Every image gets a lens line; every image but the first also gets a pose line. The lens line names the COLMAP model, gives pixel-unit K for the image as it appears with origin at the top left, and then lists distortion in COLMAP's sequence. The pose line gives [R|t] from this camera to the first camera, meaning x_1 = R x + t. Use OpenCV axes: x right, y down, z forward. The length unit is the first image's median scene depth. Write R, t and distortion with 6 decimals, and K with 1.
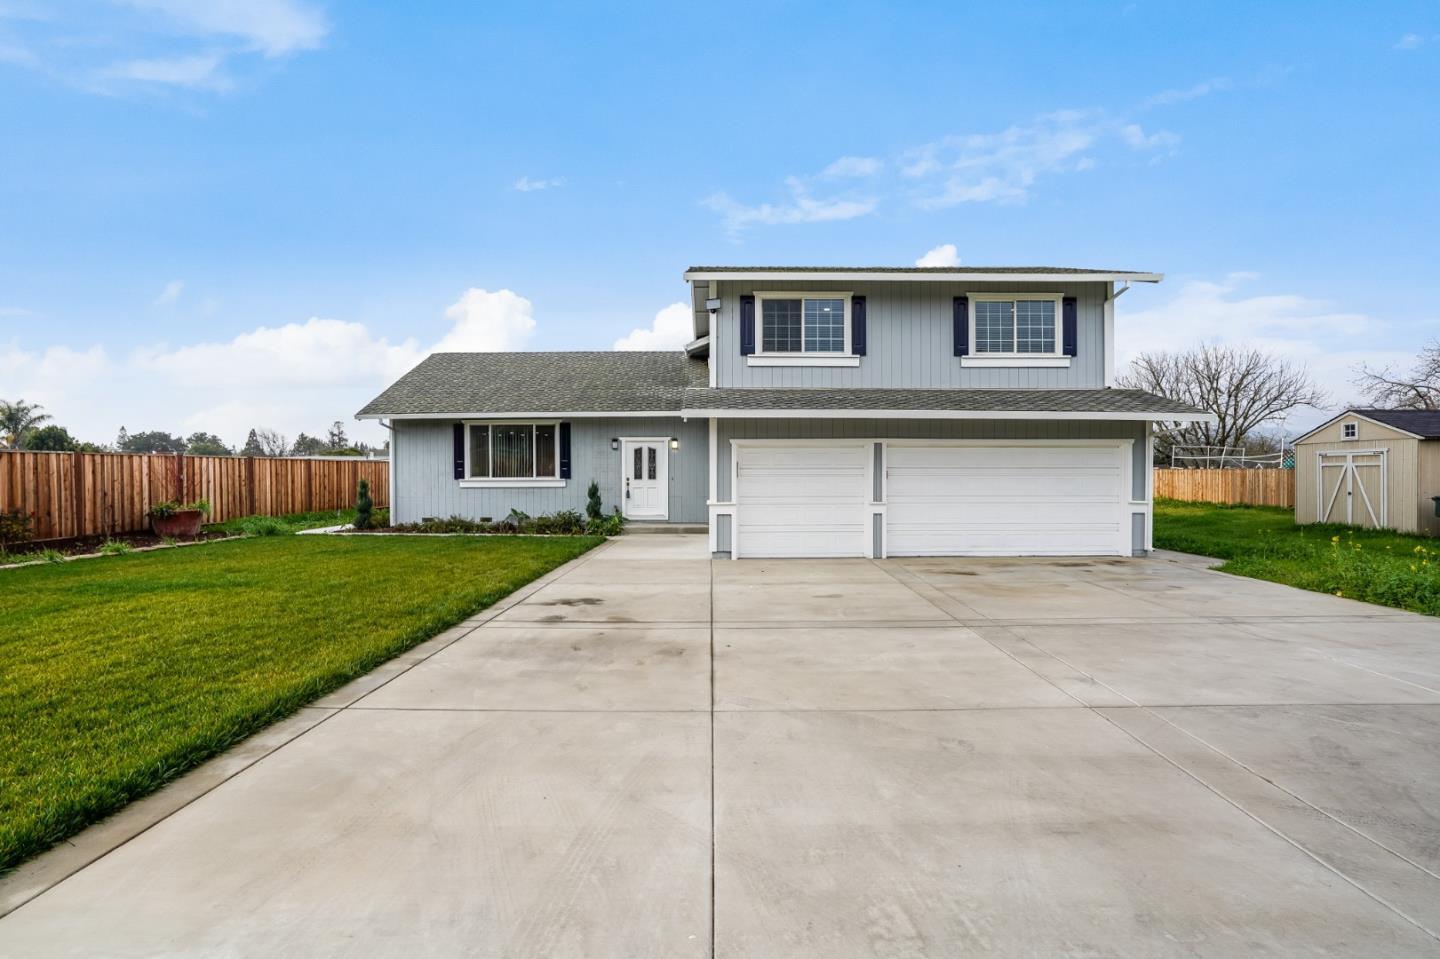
lens RADIAL K [[664.7, 0, 718.2], [0, 664.7, 474.2], [0, 0, 1]] dist [-0.058189, 0.027855]
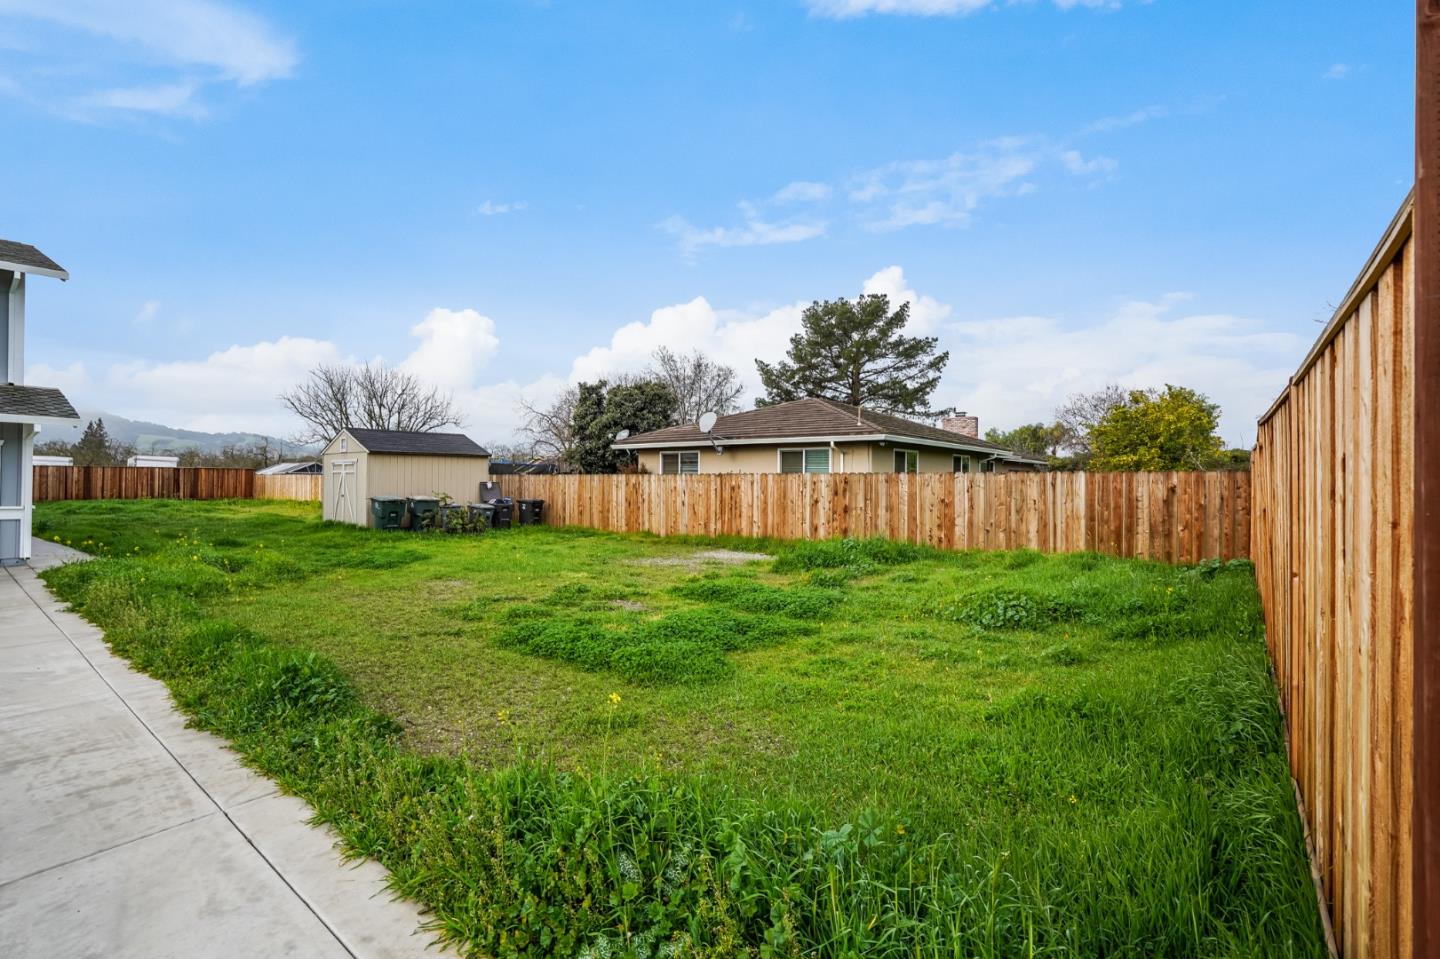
lens RADIAL K [[658.7, 0, 711.9], [0, 658.7, 471.8], [0, 0, 1]] dist [-0.047208, 0.020086]
pose [[0.605038, 0.015824, 0.796039, 0.355820], [-0.005858, 0.999864, -0.015423, -0.000314], [-0.796175, 0.004668, 0.605049, -0.251740]]
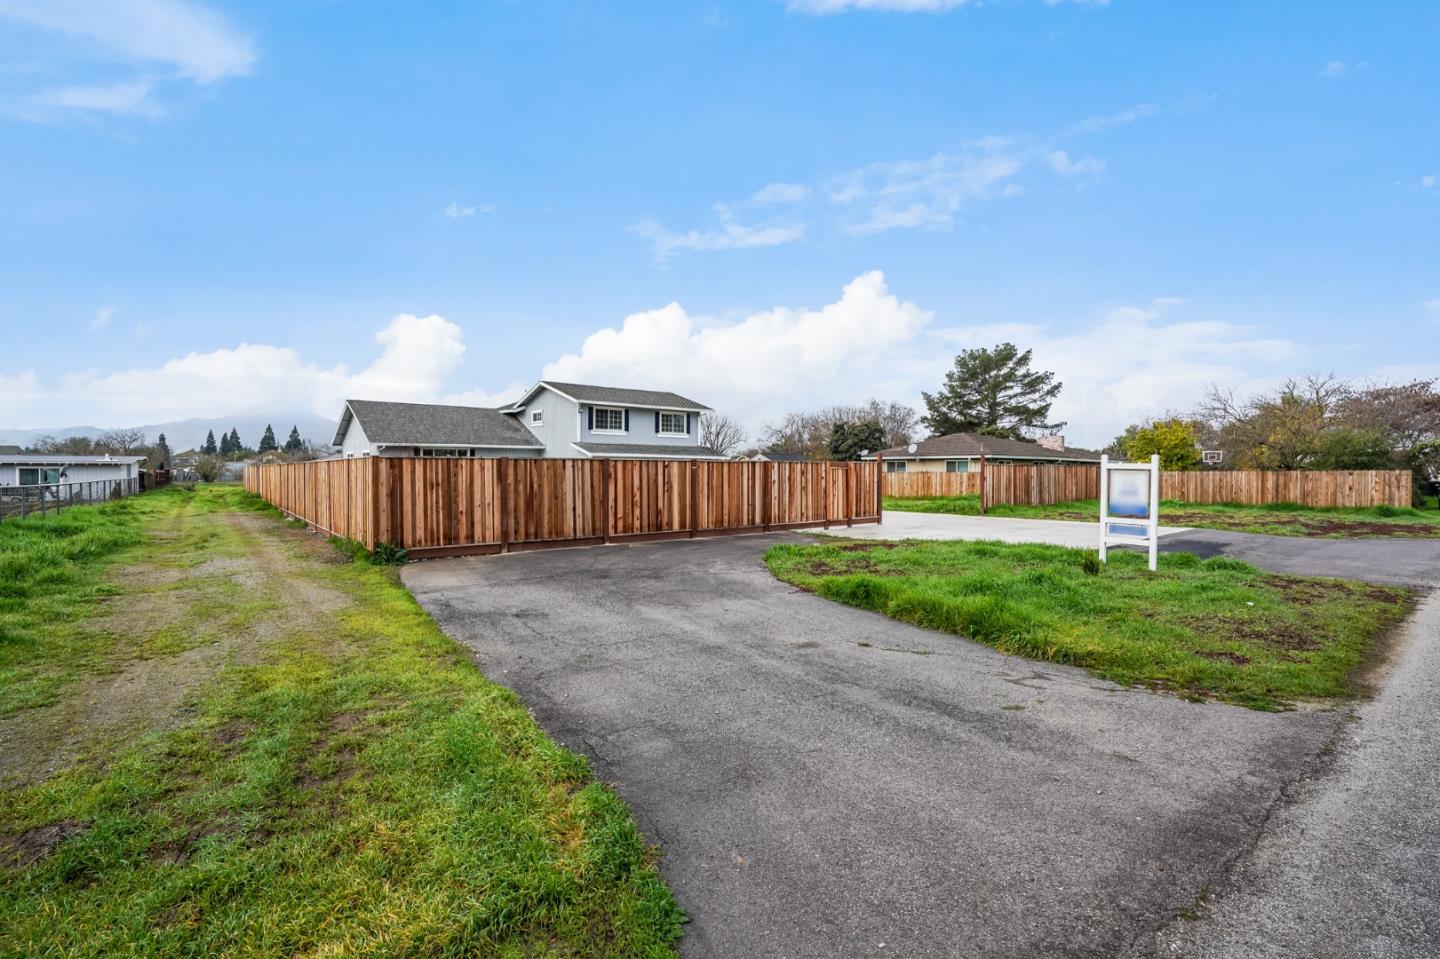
lens RADIAL K [[664.7, 0, 718.2], [0, 664.7, 474.2], [0, 0, 1]] dist [-0.058189, 0.027855]
pose [[0.754629, 0.001037, 0.656150, -0.979006], [-0.002140, 0.999997, 0.000881, -0.004269], [-0.656148, -0.002069, 0.754630, -0.991809]]
